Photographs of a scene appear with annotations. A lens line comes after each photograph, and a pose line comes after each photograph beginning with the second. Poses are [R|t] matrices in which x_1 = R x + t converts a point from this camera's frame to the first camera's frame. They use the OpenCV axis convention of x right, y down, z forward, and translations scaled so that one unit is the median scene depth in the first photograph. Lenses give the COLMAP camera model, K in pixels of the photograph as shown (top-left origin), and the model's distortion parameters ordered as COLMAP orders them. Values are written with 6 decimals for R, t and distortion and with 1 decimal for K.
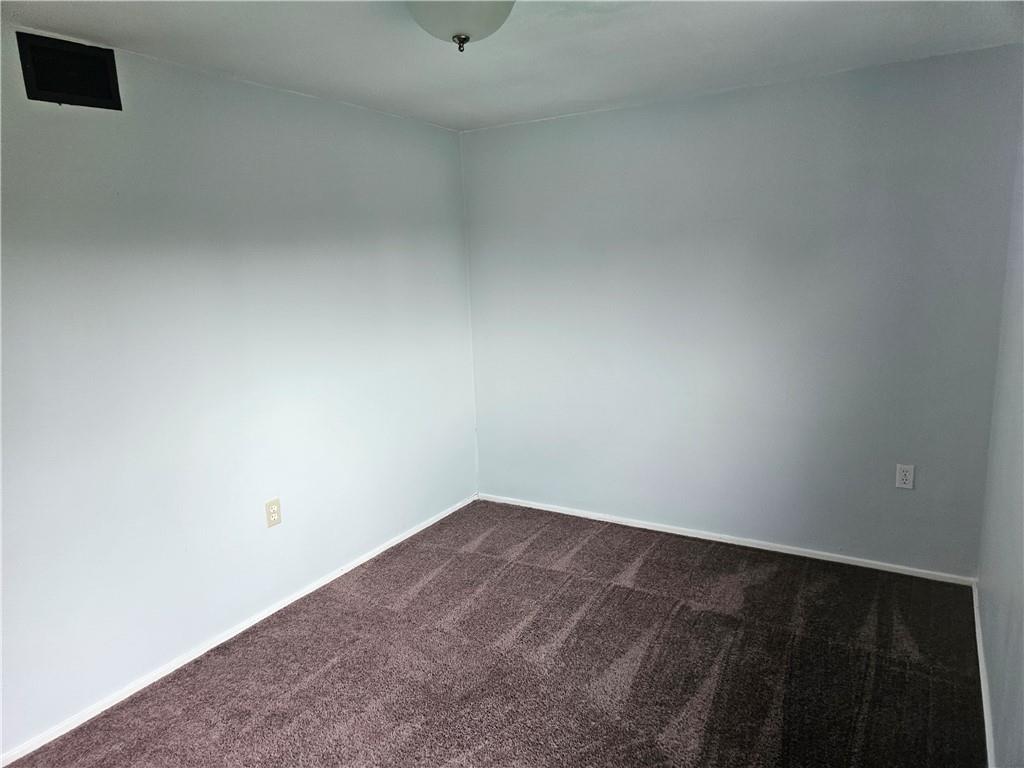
lens RADIAL K [[696.8, 0, 512.0], [0, 696.8, 384.0], [0, 0, 1]] dist [0.080153, -0.061795]
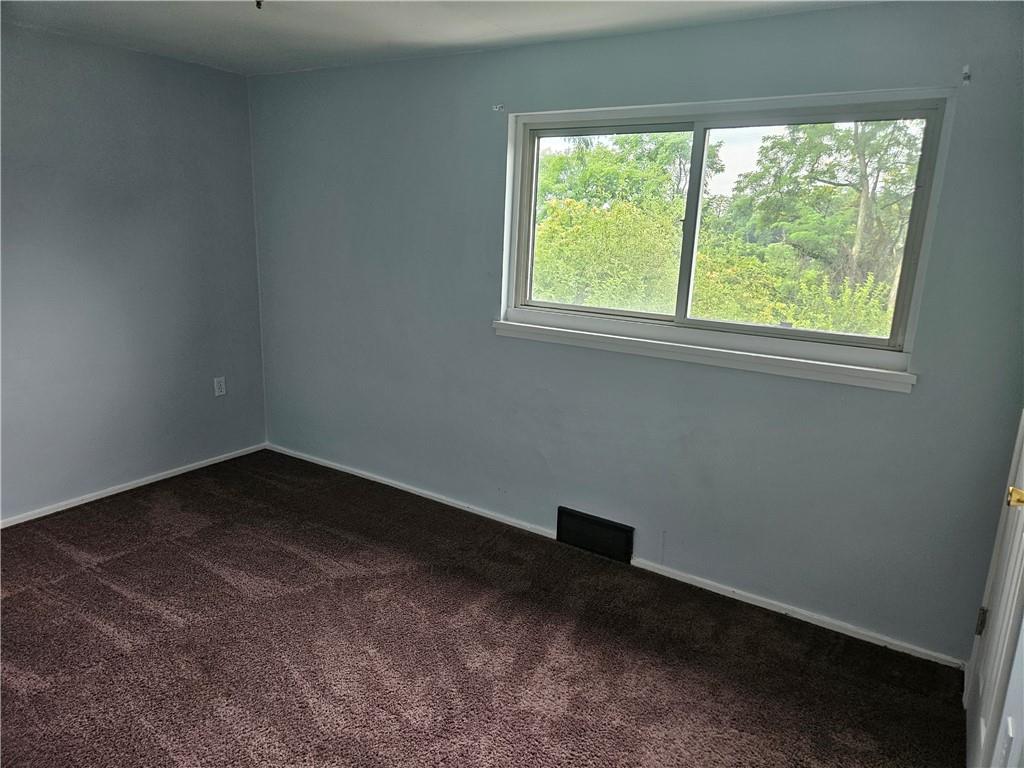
lens RADIAL K [[696.8, 0, 512.0], [0, 696.8, 384.0], [0, 0, 1]] dist [0.080153, -0.061795]
pose [[0.033198, -0.191396, 0.980951, -0.723937], [0.149015, 0.971470, 0.184503, -0.036695], [-0.988278, 0.140051, 0.060771, 0.379837]]
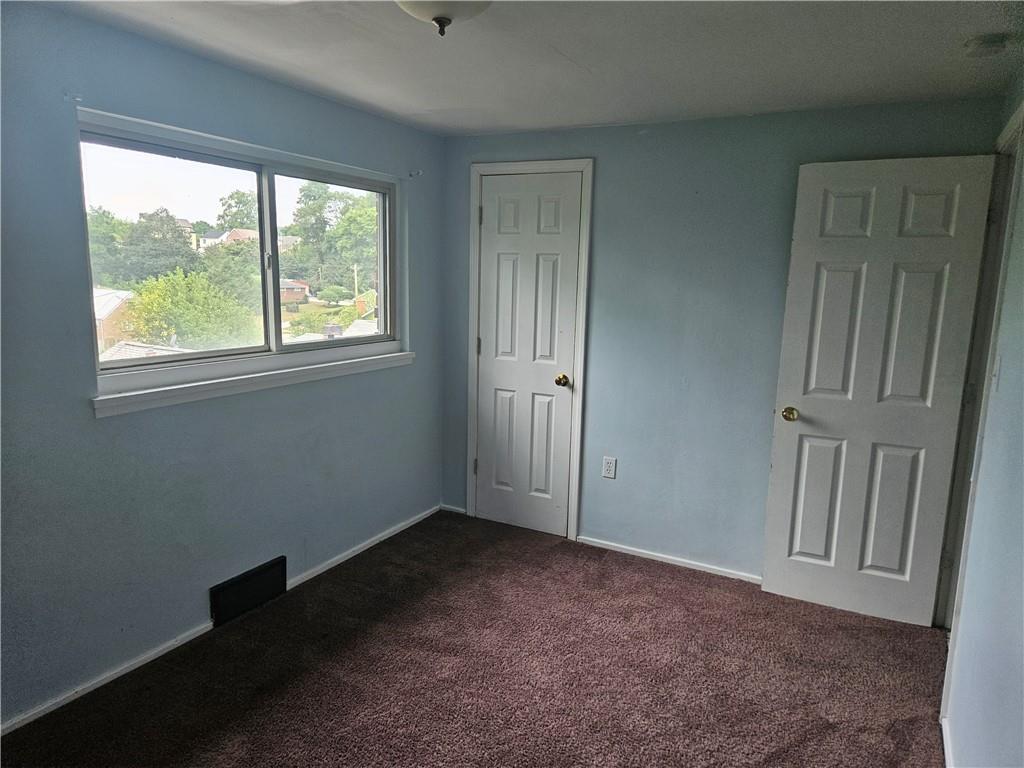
lens RADIAL K [[696.8, 0, 512.0], [0, 696.8, 384.0], [0, 0, 1]] dist [0.080153, -0.061795]
pose [[-0.997645, 0.012542, -0.067427, 0.203126], [-0.011749, 0.937350, 0.348190, -0.286407], [0.067570, 0.348162, -0.934996, 1.482654]]
